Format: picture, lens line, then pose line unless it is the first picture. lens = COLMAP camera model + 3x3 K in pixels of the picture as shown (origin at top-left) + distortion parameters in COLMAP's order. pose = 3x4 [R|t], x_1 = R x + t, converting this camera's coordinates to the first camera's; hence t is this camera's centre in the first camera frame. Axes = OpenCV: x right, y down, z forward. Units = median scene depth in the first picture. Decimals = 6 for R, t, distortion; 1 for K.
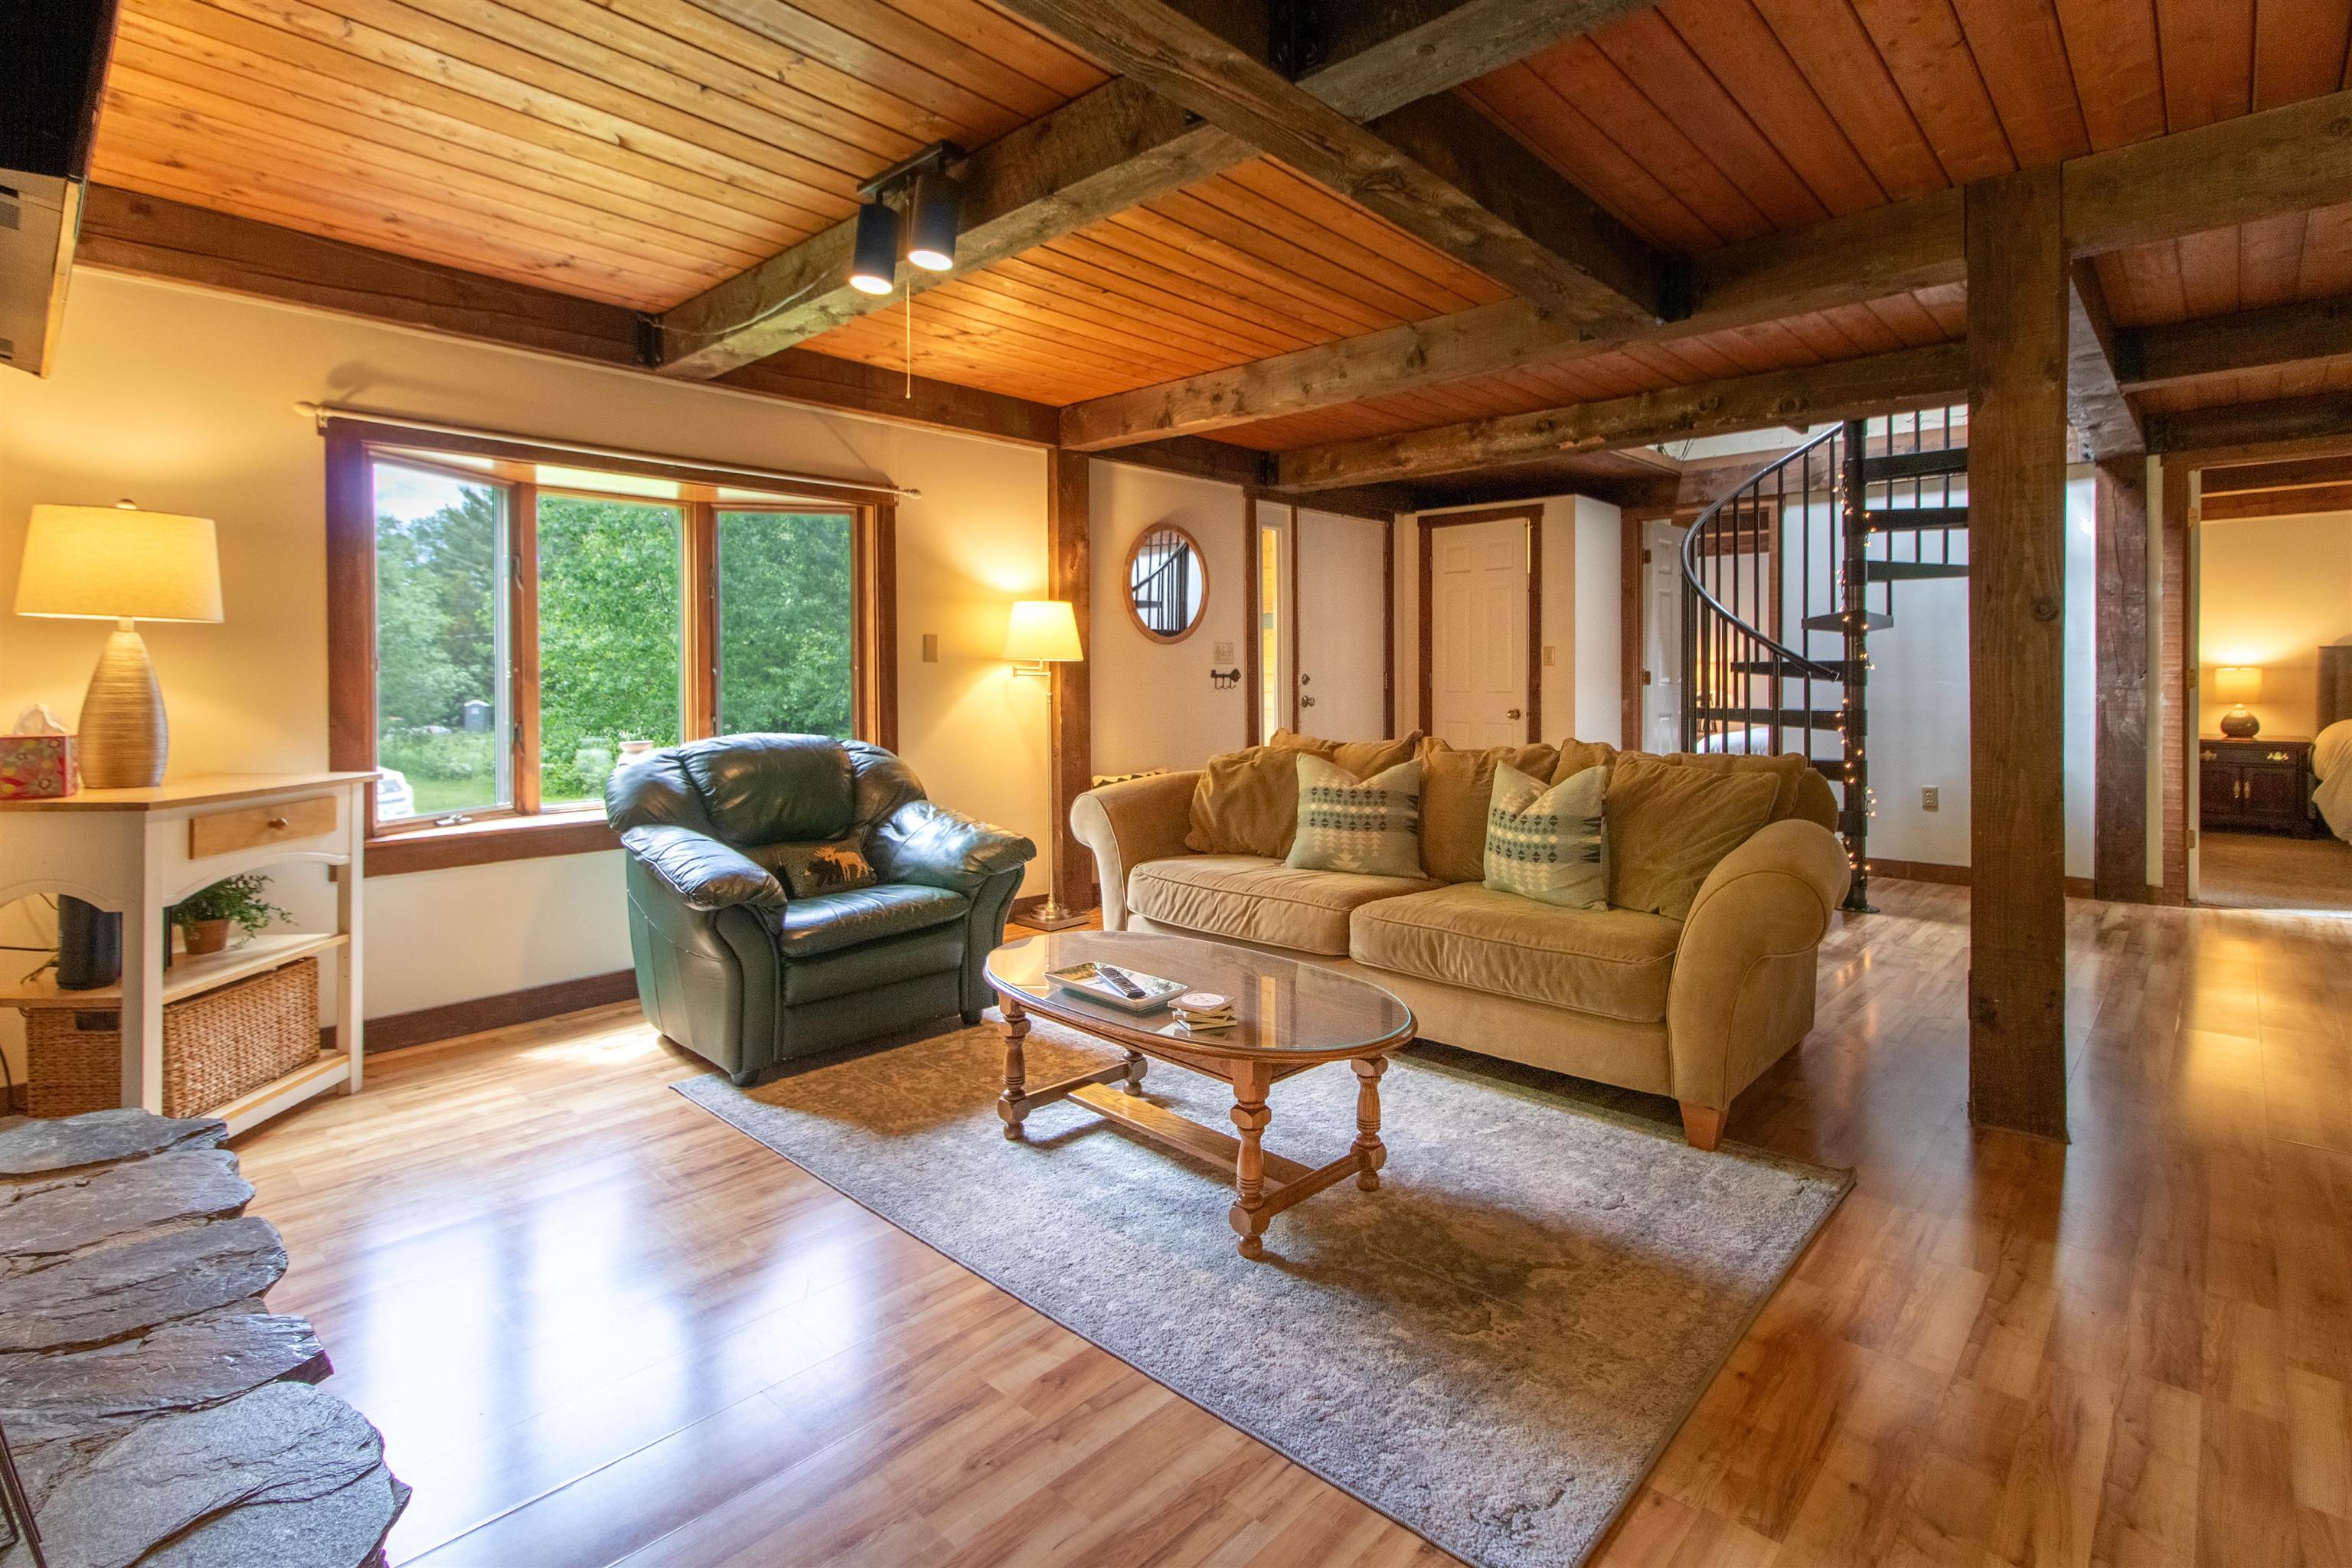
lens RADIAL K [[1110.0, 0, 1096.8], [0, 1110.0, 702.4], [0, 0, 1]] dist [0.001375, -0.000390]
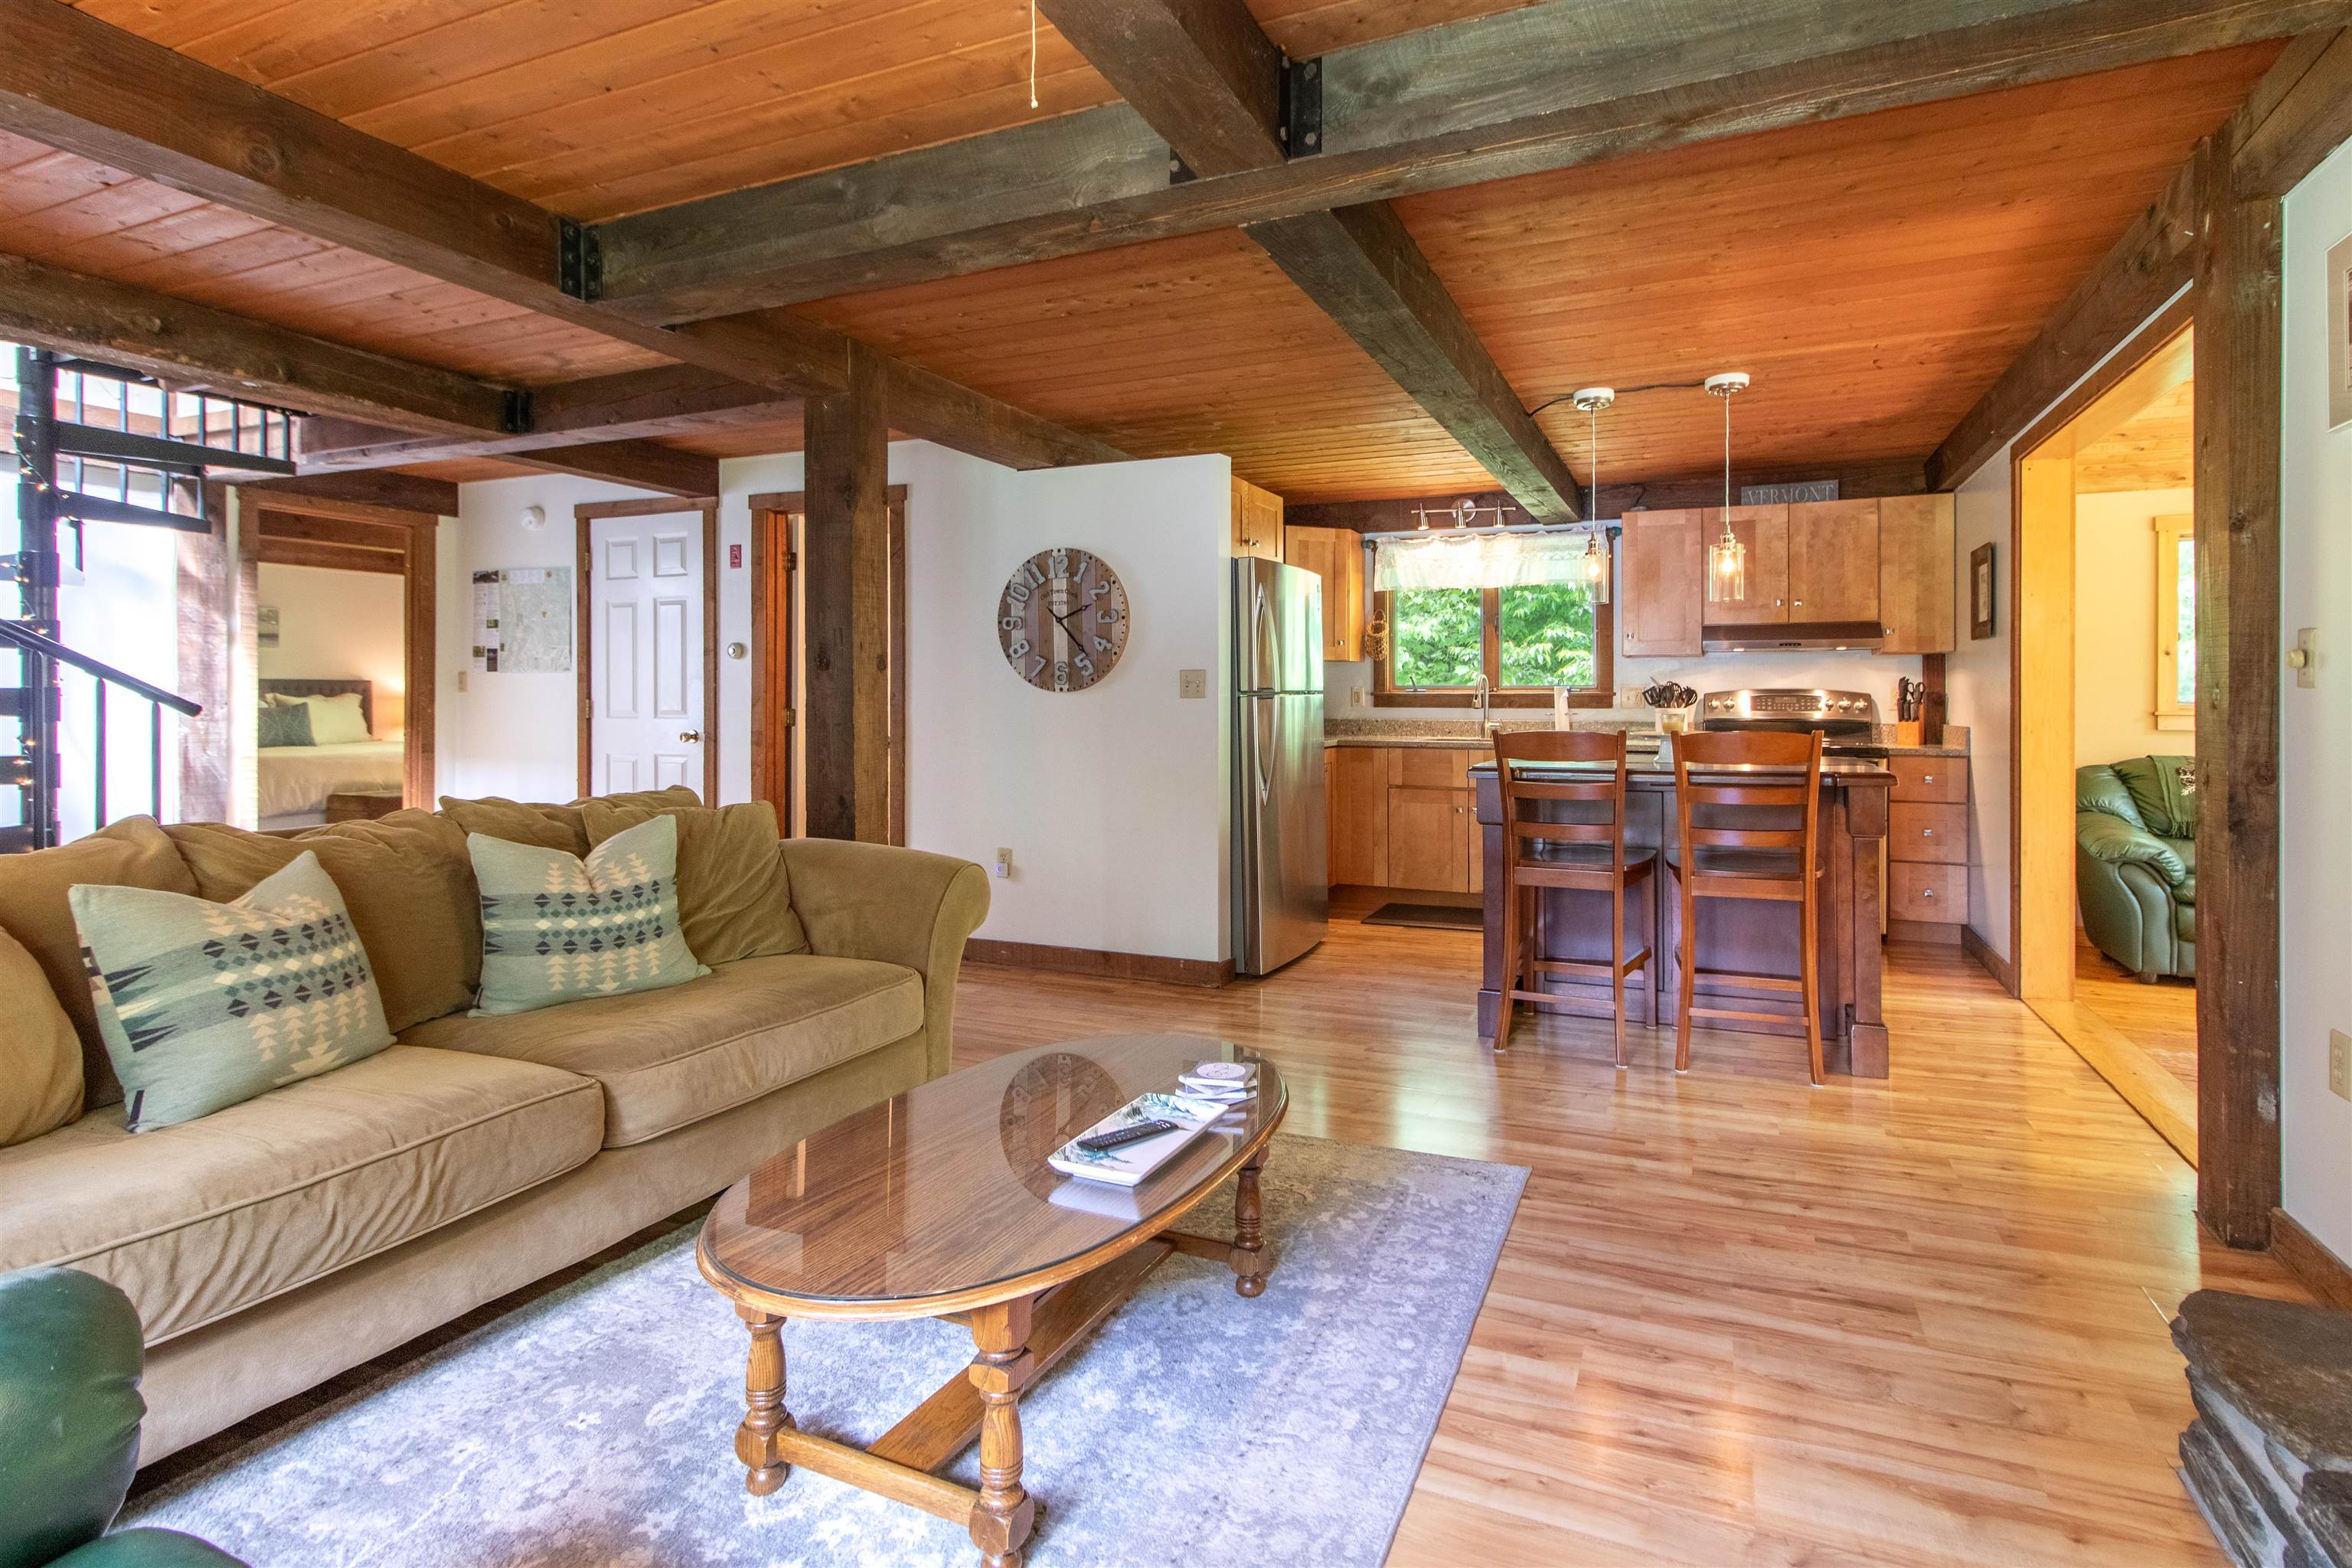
lens RADIAL K [[1110.0, 0, 1231.9], [0, 1110.0, 721.7], [0, 0, 1]] dist [0.001375, -0.000390]
pose [[-0.376853, -0.015264, 0.926147, -0.378474], [0.021666, 0.999445, 0.025288, -0.020527], [-0.926020, 0.029596, -0.376314, 0.674700]]
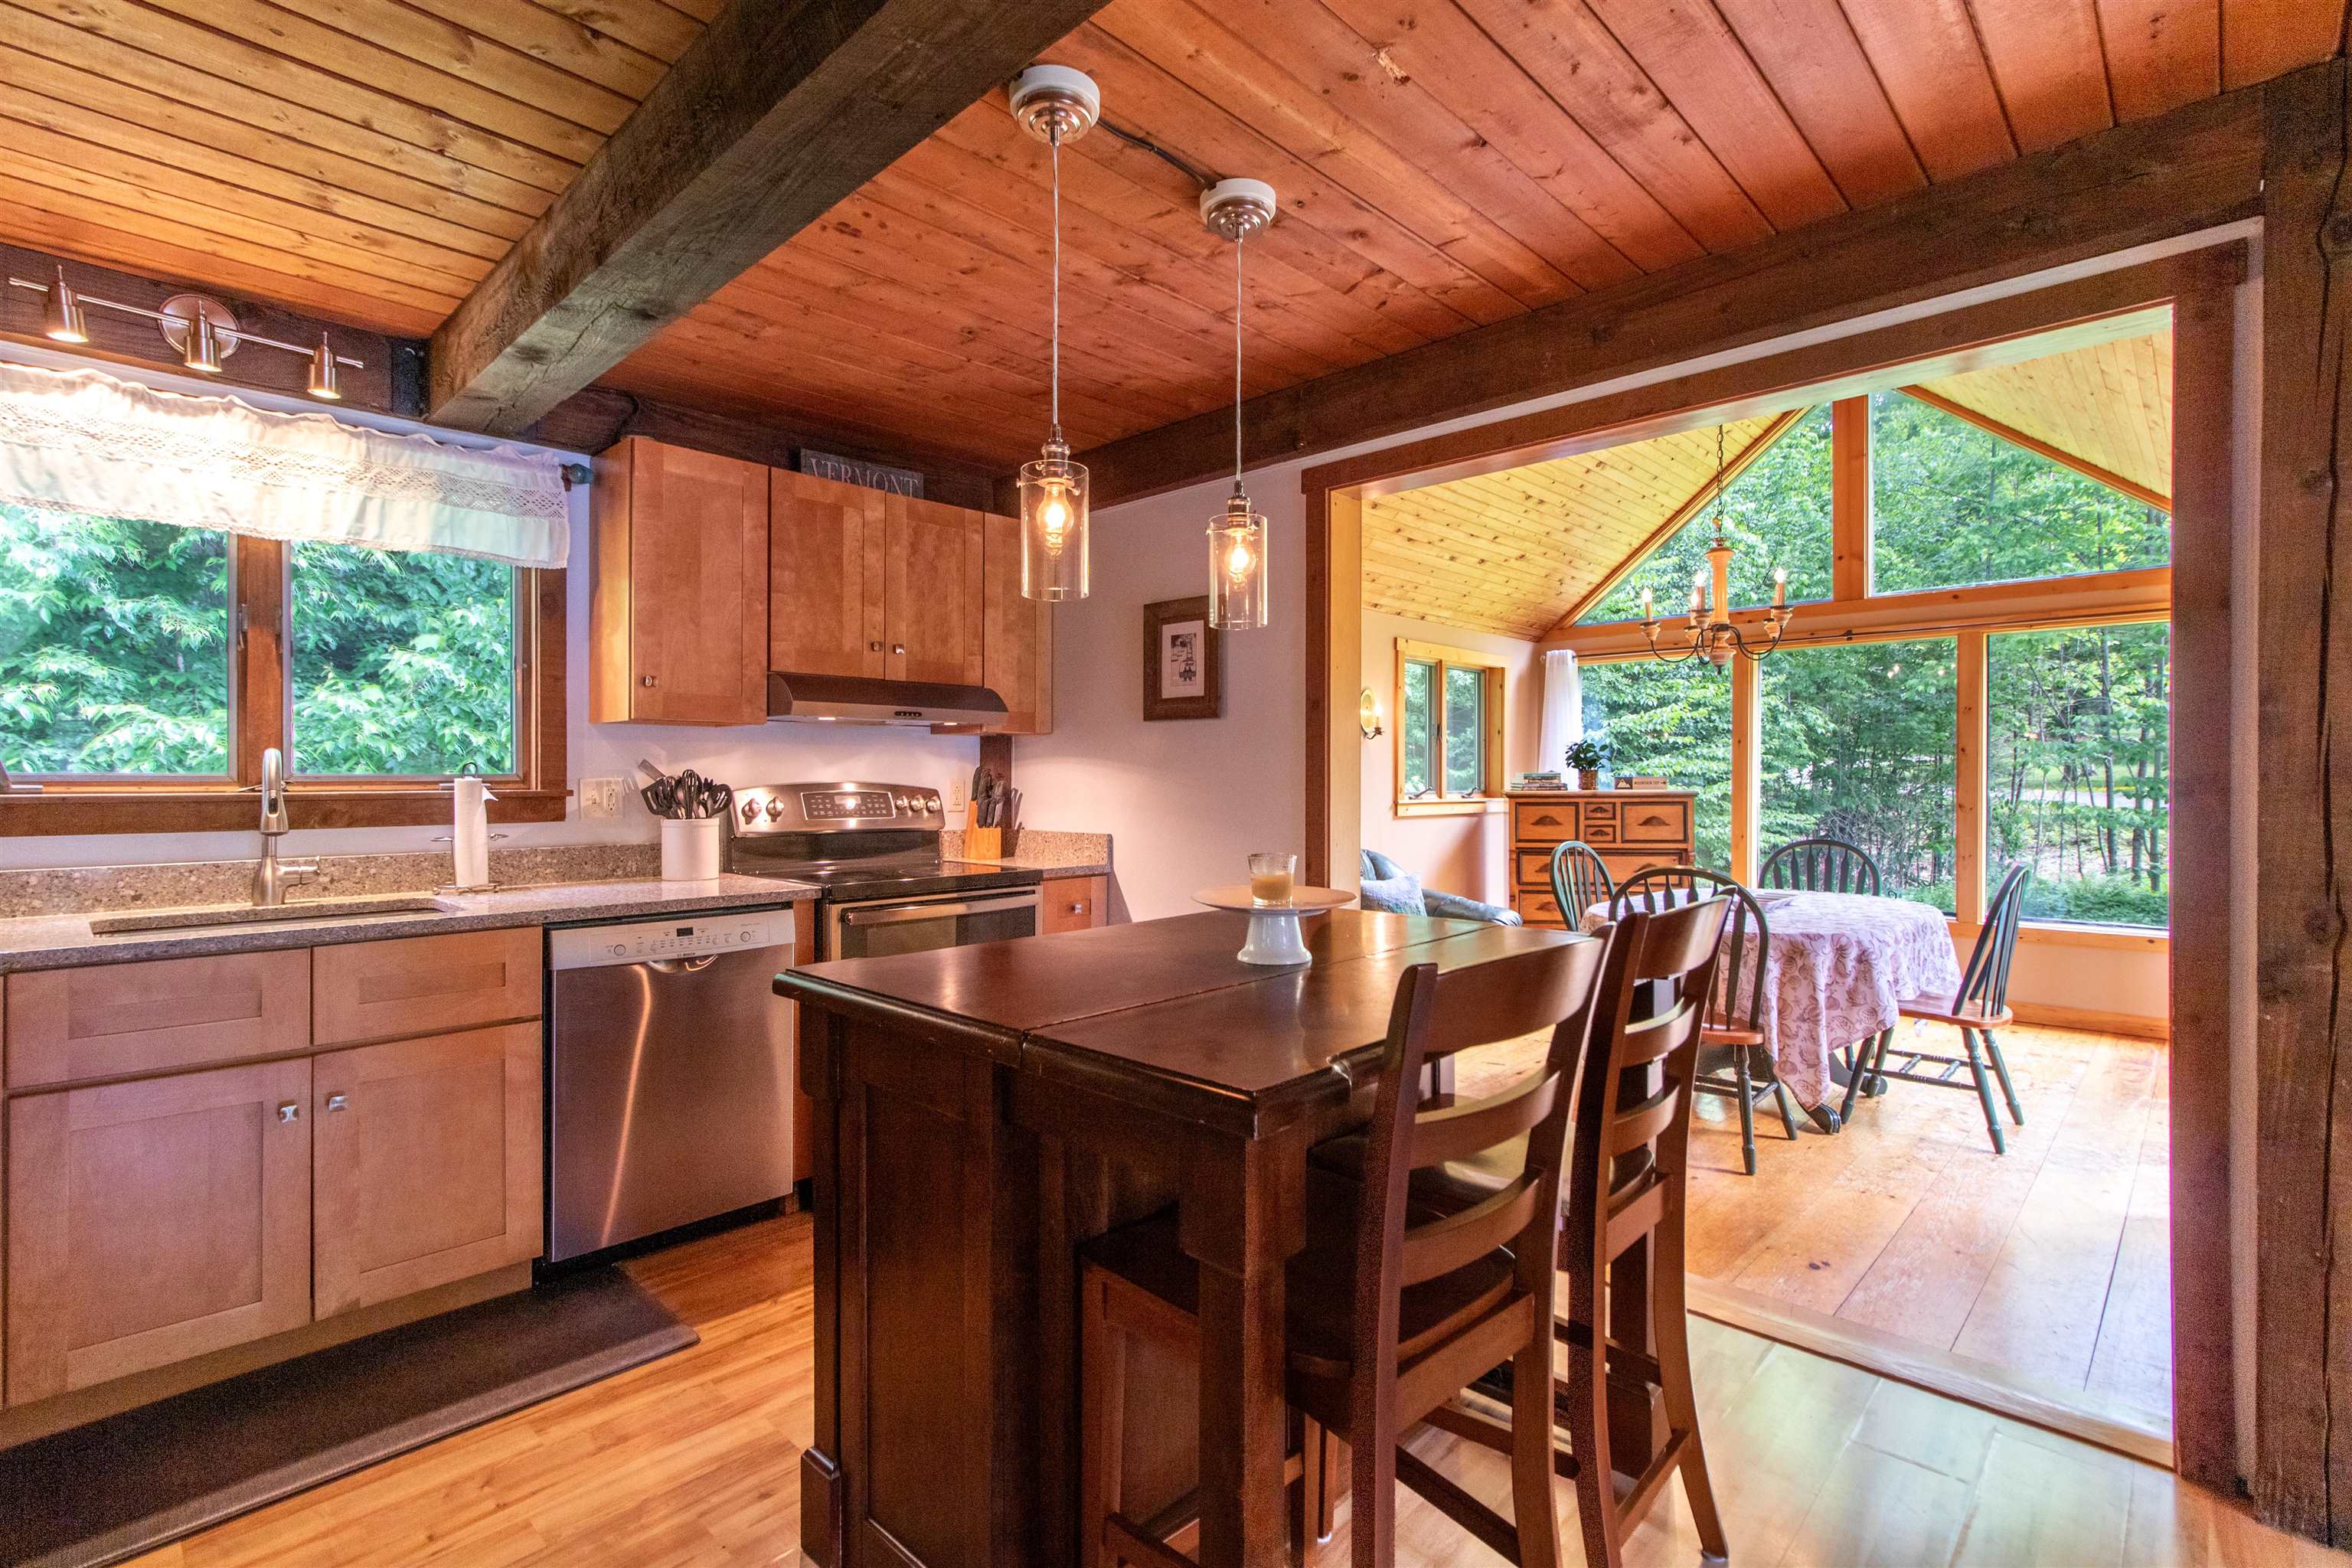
lens RADIAL K [[1110.0, 0, 1155.7], [0, 1110.0, 781.0], [0, 0, 1]] dist [0.001375, -0.000390]
pose [[-0.999965, 0.002818, -0.007851, 0.344442], [0.002605, 0.999632, 0.026984, -0.035094], [0.007924, 0.026963, -0.999605, 0.423463]]
